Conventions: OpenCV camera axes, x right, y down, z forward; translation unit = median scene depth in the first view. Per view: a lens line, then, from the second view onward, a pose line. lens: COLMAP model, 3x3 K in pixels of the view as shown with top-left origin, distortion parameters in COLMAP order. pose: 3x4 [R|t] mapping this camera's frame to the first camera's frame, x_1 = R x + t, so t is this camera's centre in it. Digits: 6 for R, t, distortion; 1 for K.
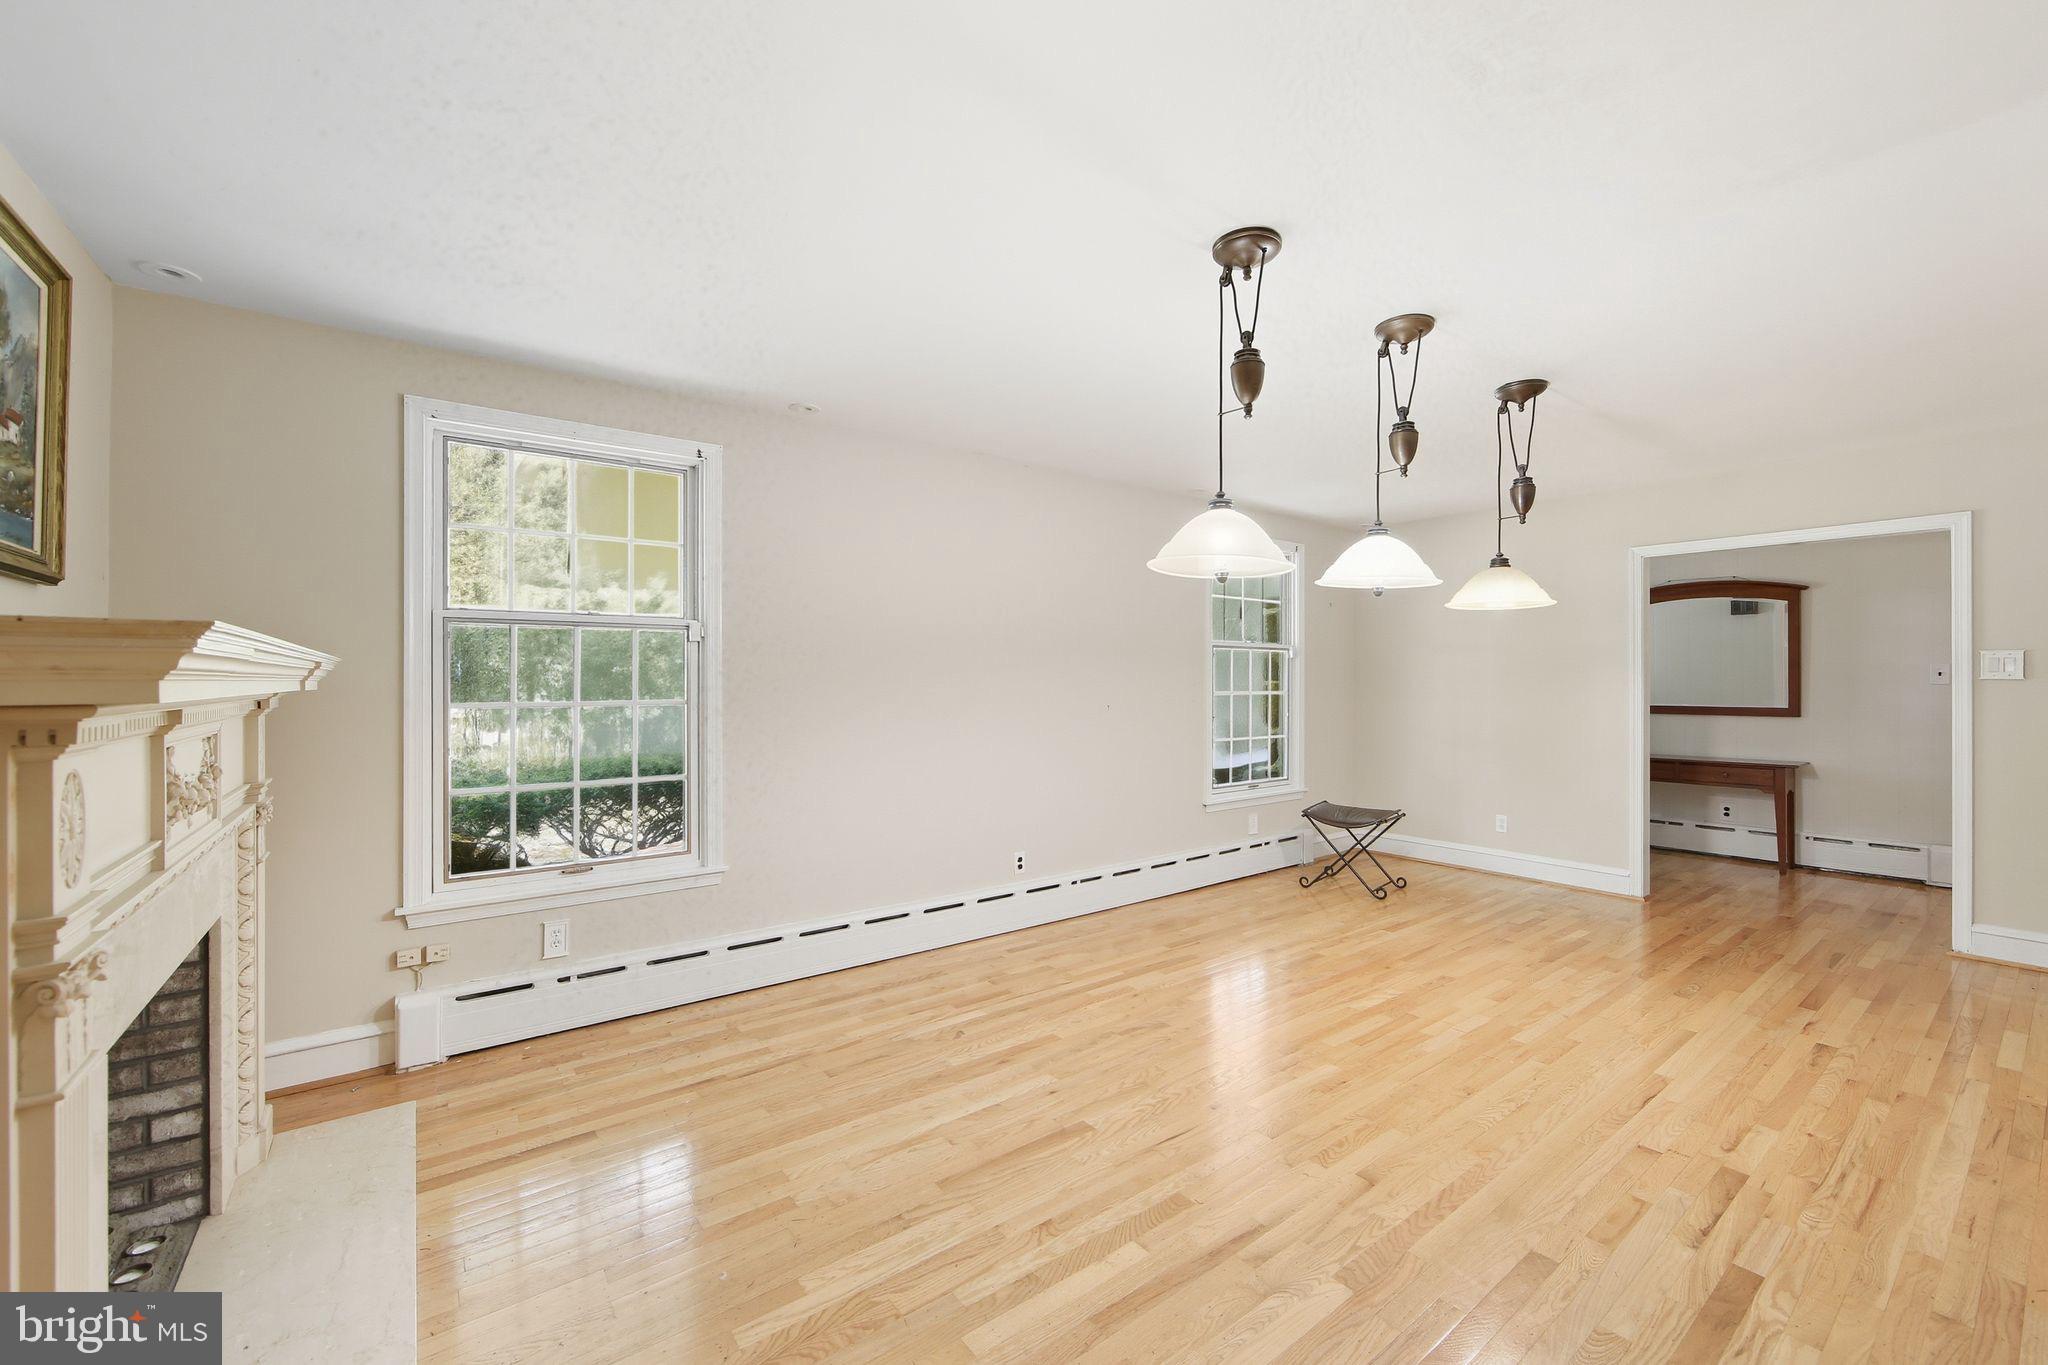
lens RADIAL K [[810.2, 0, 1034.2], [0, 810.2, 684.1], [0, 0, 1]] dist [-0.003395, 0.000985]
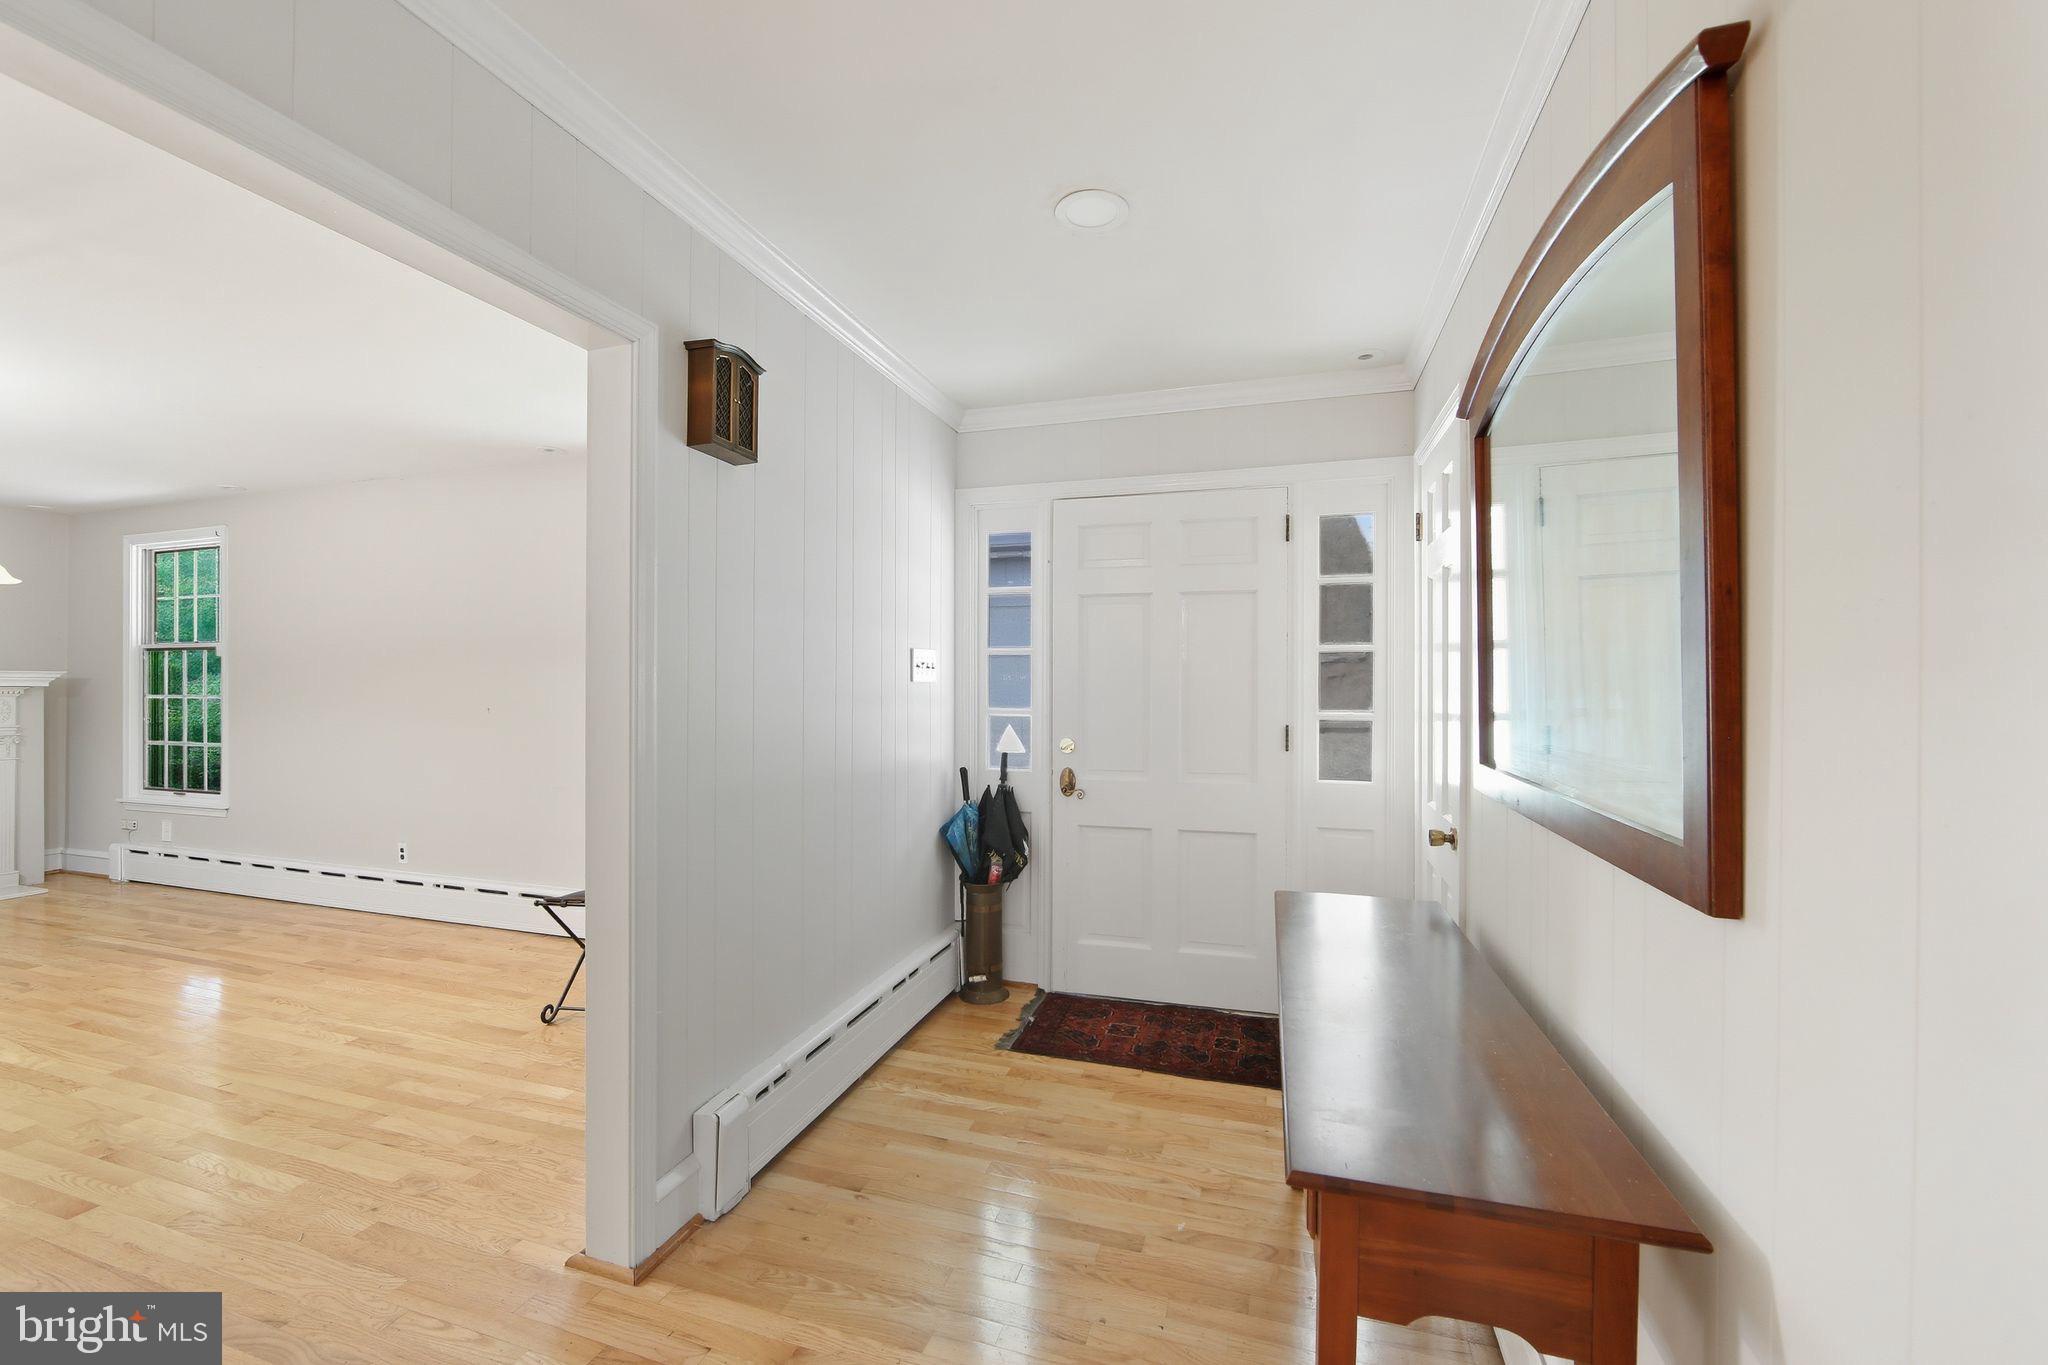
lens RADIAL K [[810.2, 0, 1019.3], [0, 810.2, 685.4], [0, 0, 1]] dist [-0.003395, 0.000985]
pose [[0.569070, 0.000608, -0.822289, 1.717392], [-0.004979, 0.999984, -0.002706, -0.000159], [0.822274, 0.005634, 0.569064, 1.387974]]
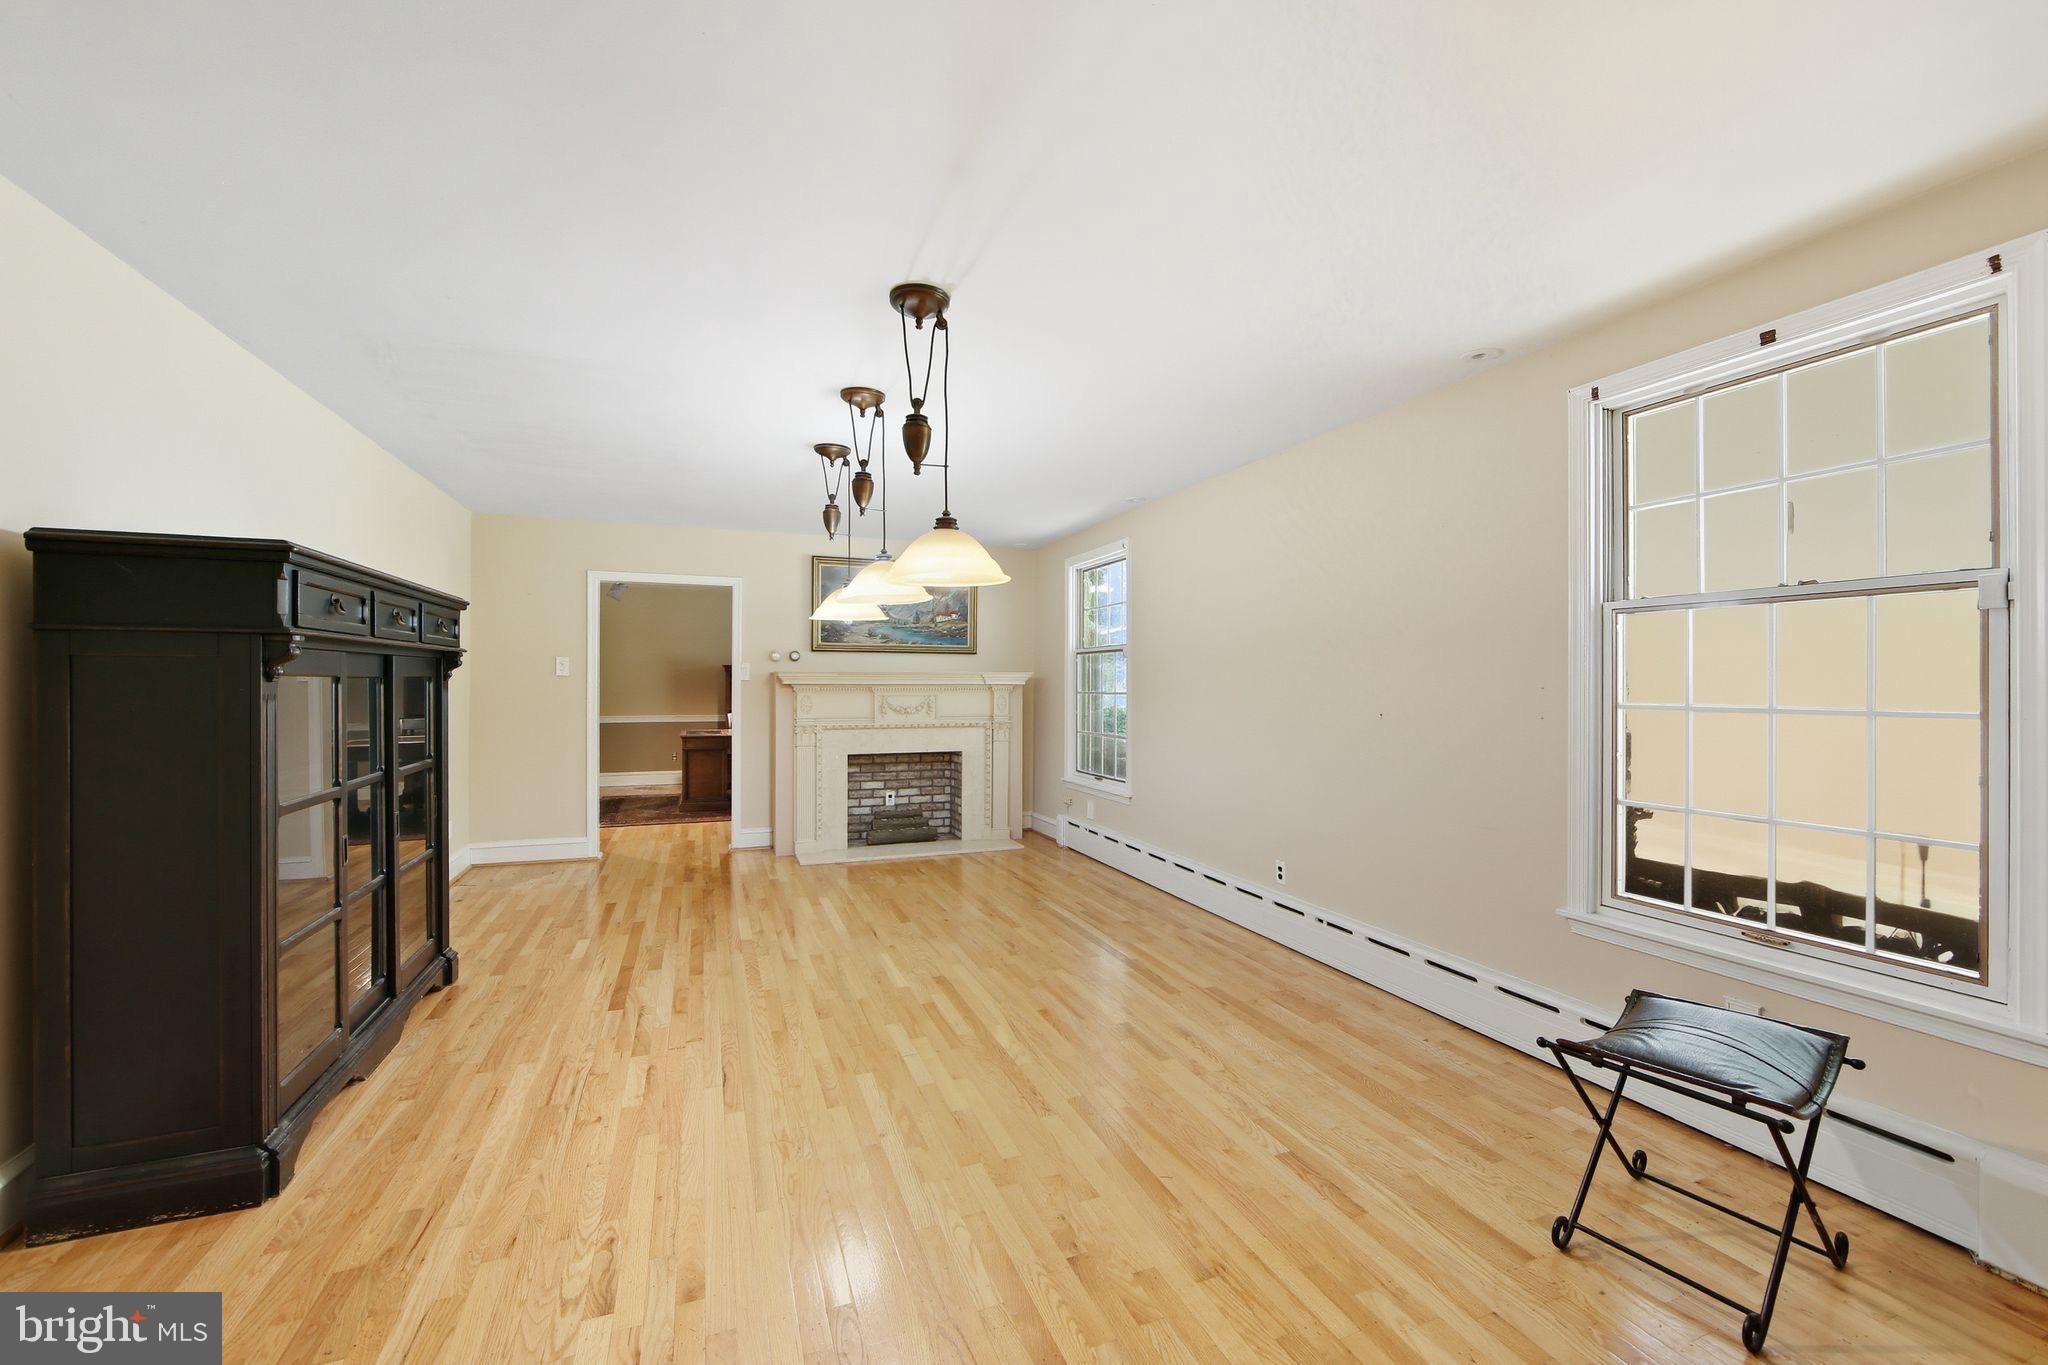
lens RADIAL K [[810.2, 0, 1024.1], [0, 810.2, 686.1], [0, 0, 1]] dist [-0.003395, 0.000985]
pose [[-0.267653, 0.003915, -0.963507, 1.270042], [-0.006753, 0.999960, 0.005939, 0.000163], [0.963492, 0.008097, -0.267616, 1.260427]]
